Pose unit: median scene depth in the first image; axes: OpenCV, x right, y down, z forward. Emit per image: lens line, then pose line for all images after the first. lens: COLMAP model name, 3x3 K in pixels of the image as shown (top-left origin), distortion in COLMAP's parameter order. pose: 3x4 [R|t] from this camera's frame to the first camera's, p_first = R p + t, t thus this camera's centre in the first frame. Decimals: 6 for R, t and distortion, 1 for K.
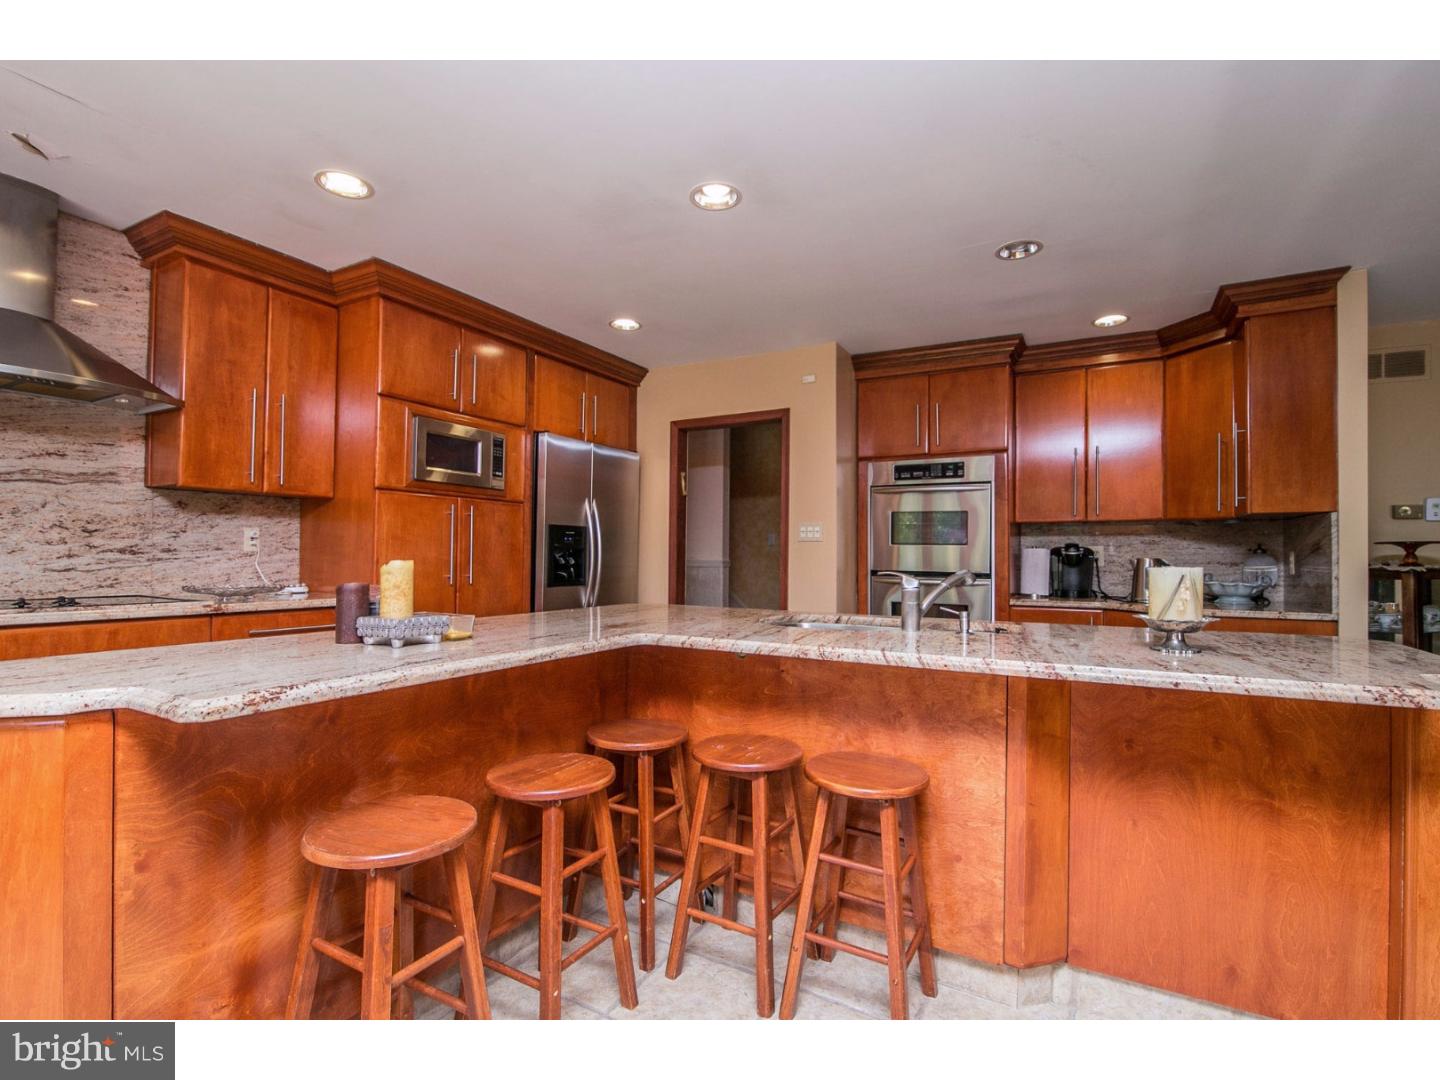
lens RADIAL K [[674.2, 0, 711.4], [0, 674.2, 544.2], [0, 0, 1]] dist [-0.012105, -0.000023]
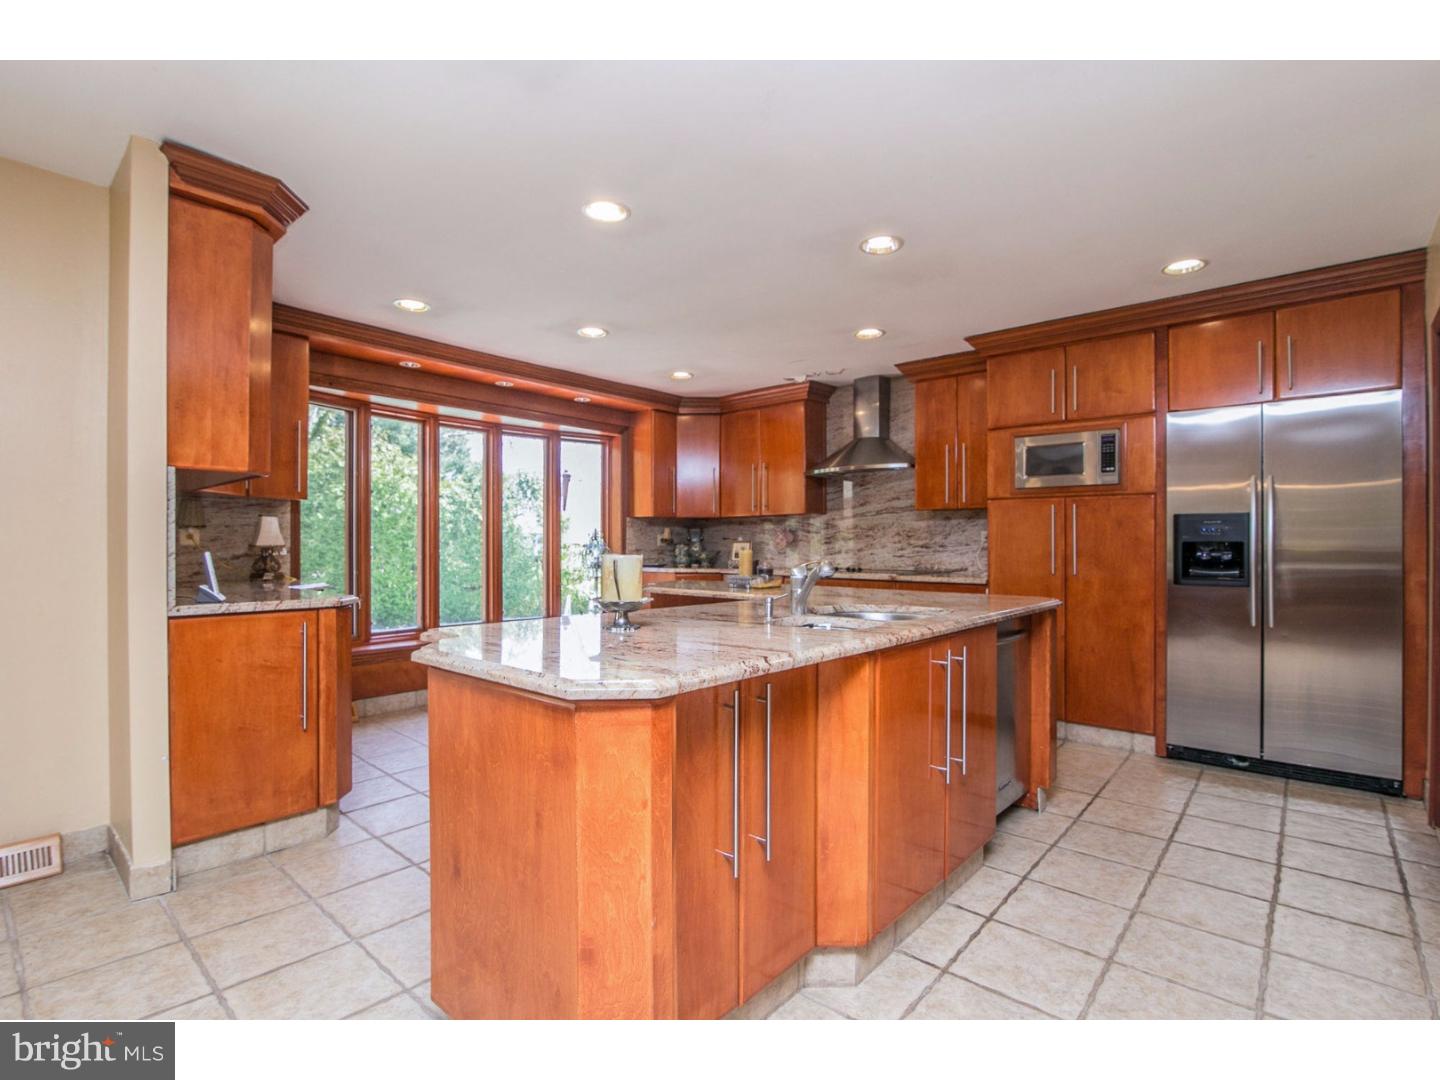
lens RADIAL K [[674.2, 0, 707.9], [0, 674.2, 548.2], [0, 0, 1]] dist [-0.012105, -0.000023]
pose [[-0.194606, -0.002694, -0.980878, 1.049664], [0.012992, 0.999901, -0.005324, 0.017427], [0.980795, -0.013780, -0.194552, 0.782975]]
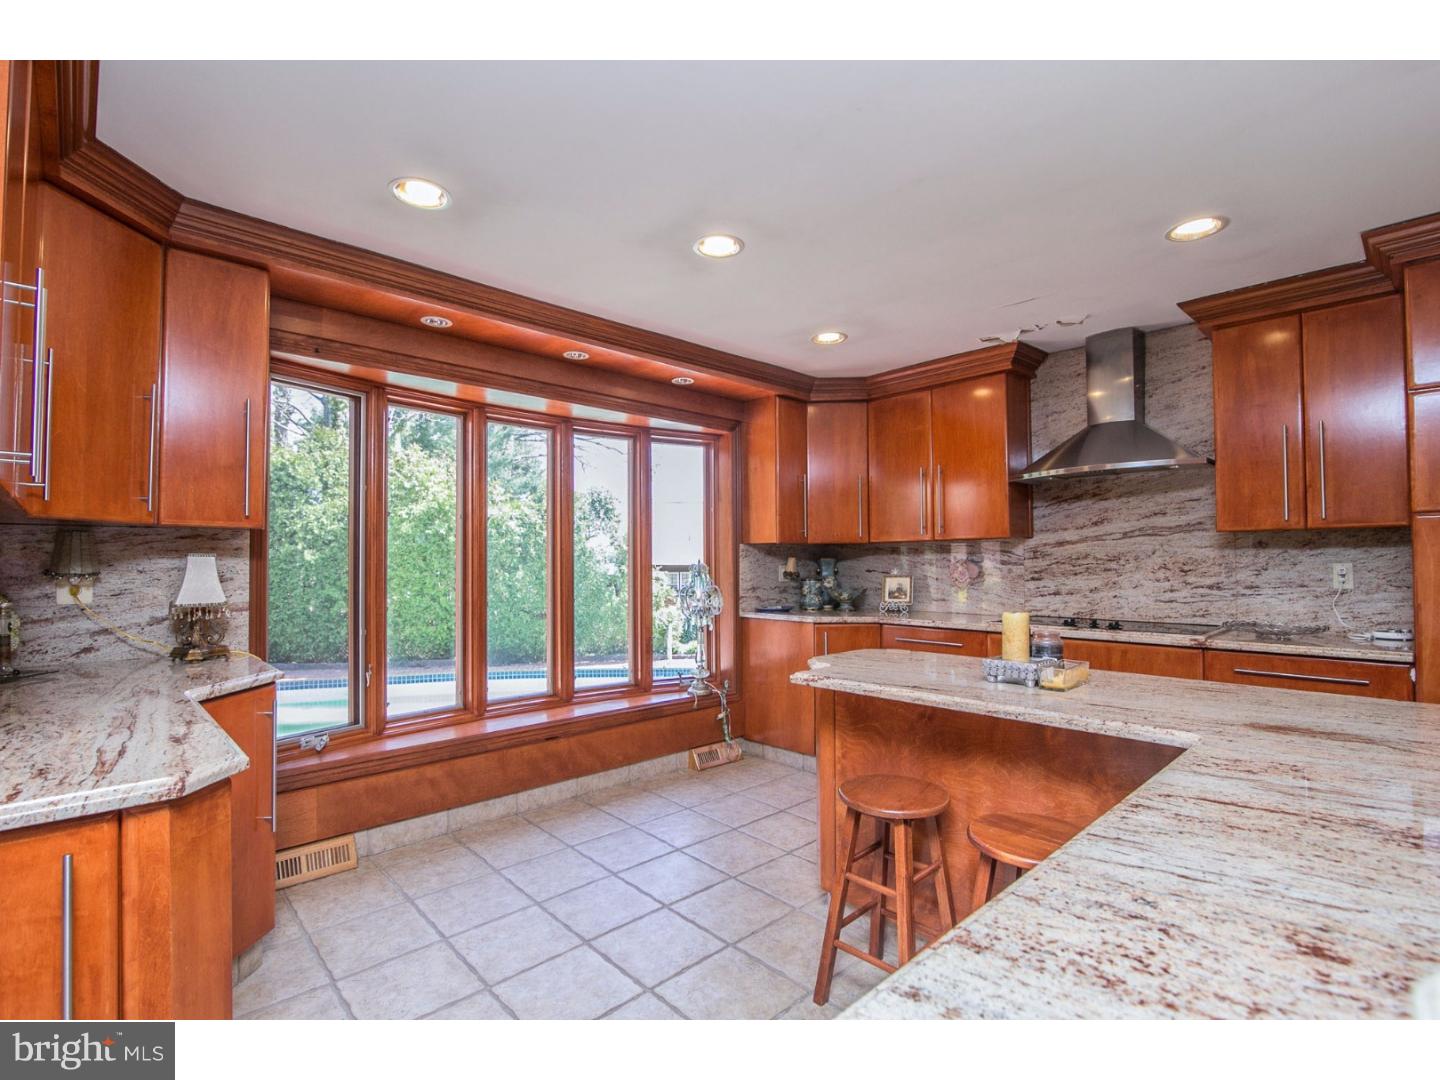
lens RADIAL K [[674.2, 0, 721.3], [0, 674.2, 549.7], [0, 0, 1]] dist [-0.012105, -0.000023]
pose [[-0.273680, -0.024902, -0.961499, 0.501377], [0.019683, 0.999310, -0.031484, -0.036001], [0.961620, -0.027542, -0.273001, 0.490861]]
